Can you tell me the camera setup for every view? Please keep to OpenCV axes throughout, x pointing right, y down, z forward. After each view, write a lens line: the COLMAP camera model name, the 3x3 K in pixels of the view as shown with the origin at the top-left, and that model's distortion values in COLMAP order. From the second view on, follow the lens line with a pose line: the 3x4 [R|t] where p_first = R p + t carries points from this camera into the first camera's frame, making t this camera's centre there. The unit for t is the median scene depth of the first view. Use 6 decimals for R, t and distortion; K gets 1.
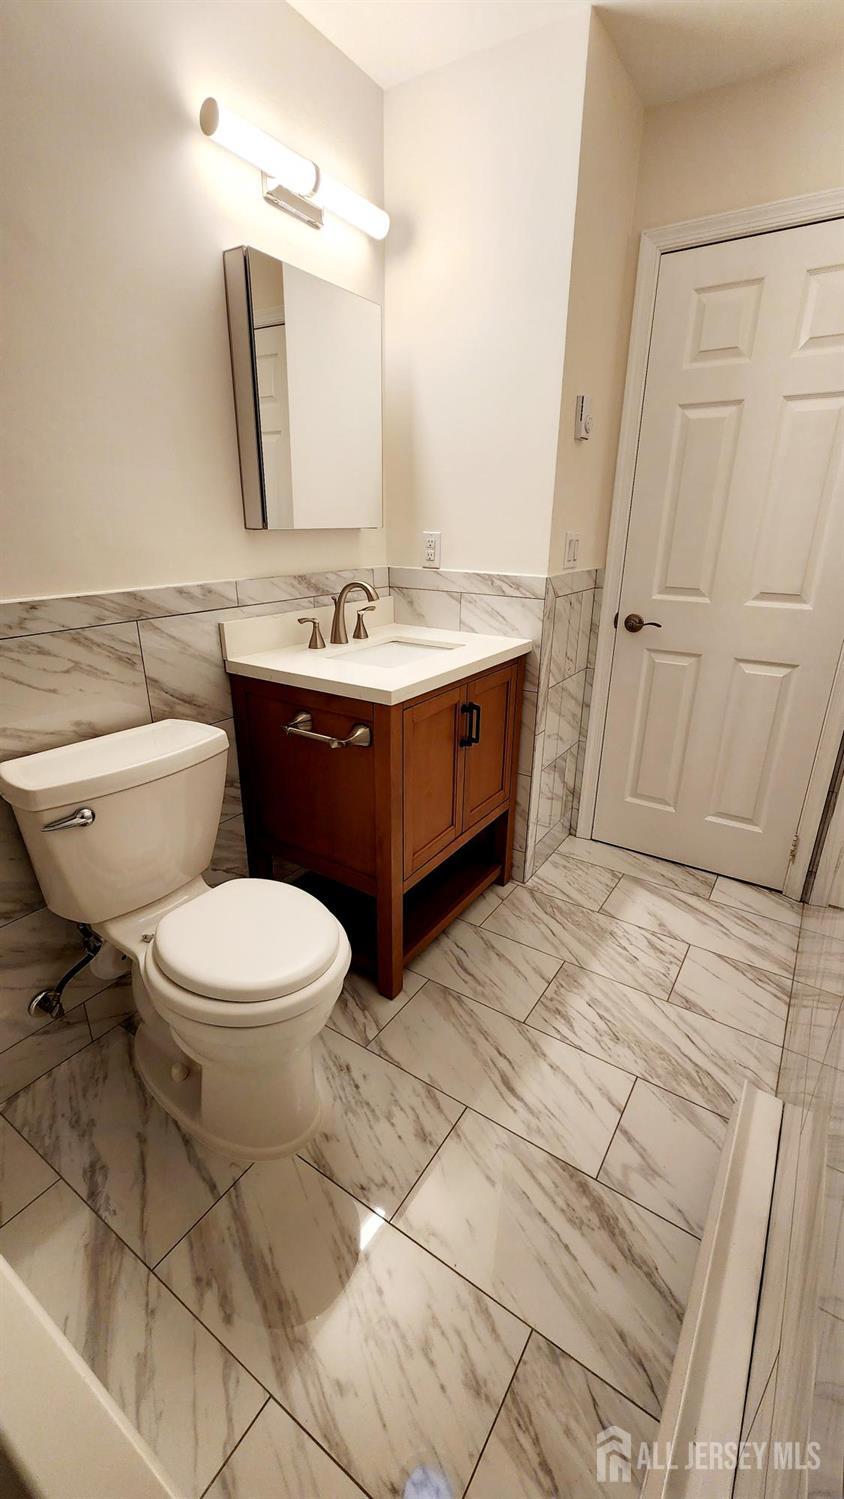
lens RADIAL K [[616.4, 0, 426.7], [0, 616.4, 747.5], [0, 0, 1]] dist [0.000690, -0.000180]
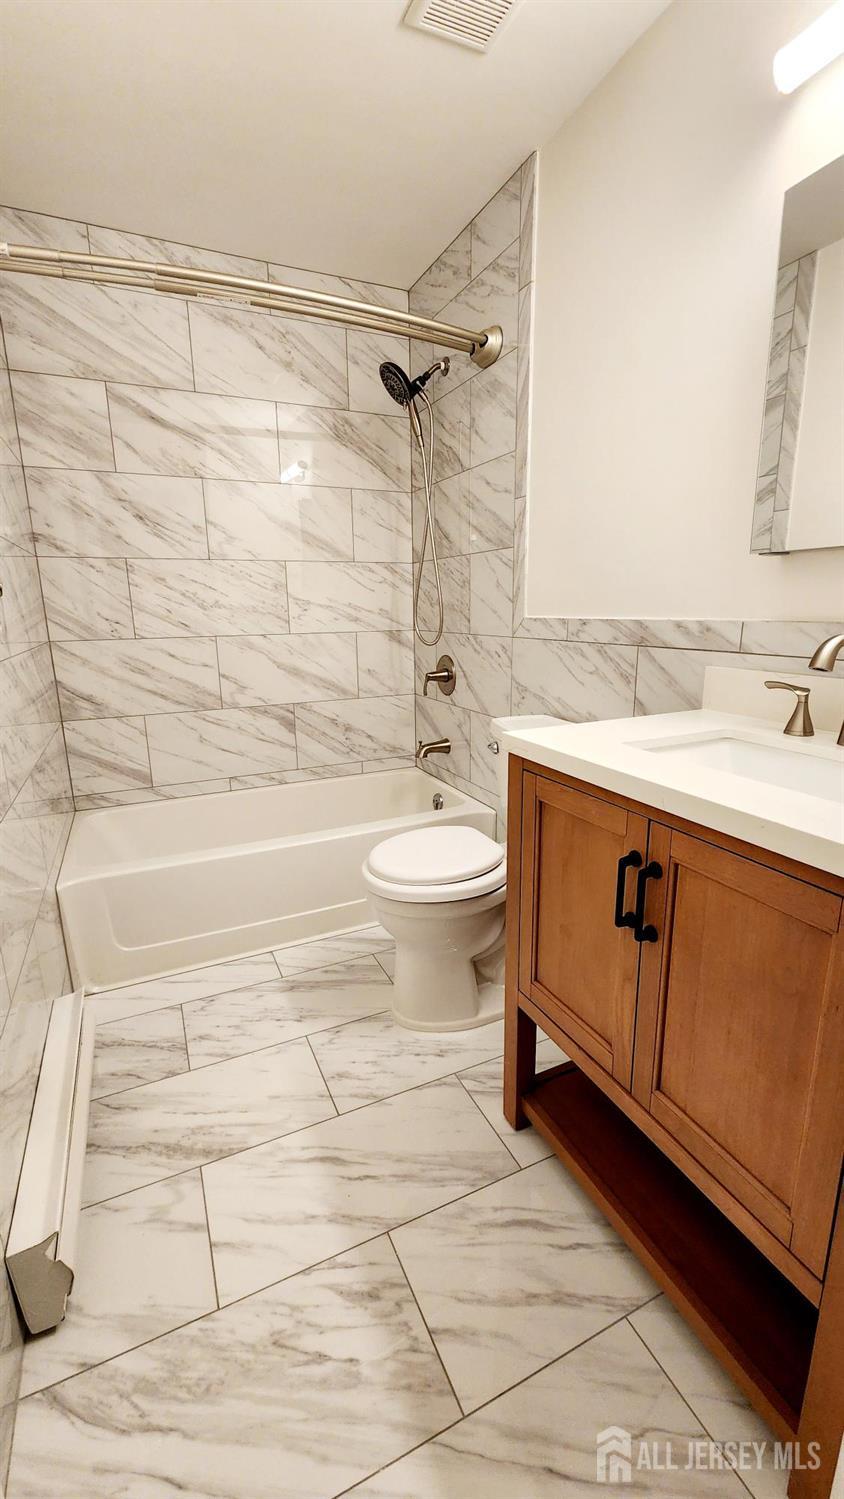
lens RADIAL K [[616.4, 0, 426.7], [0, 616.4, 747.5], [0, 0, 1]] dist [0.000690, -0.000180]
pose [[-0.520121, 0.188159, -0.833109, 0.703235], [-0.291172, 0.877934, 0.380066, -0.360517], [0.802928, 0.440258, -0.401846, 1.233889]]
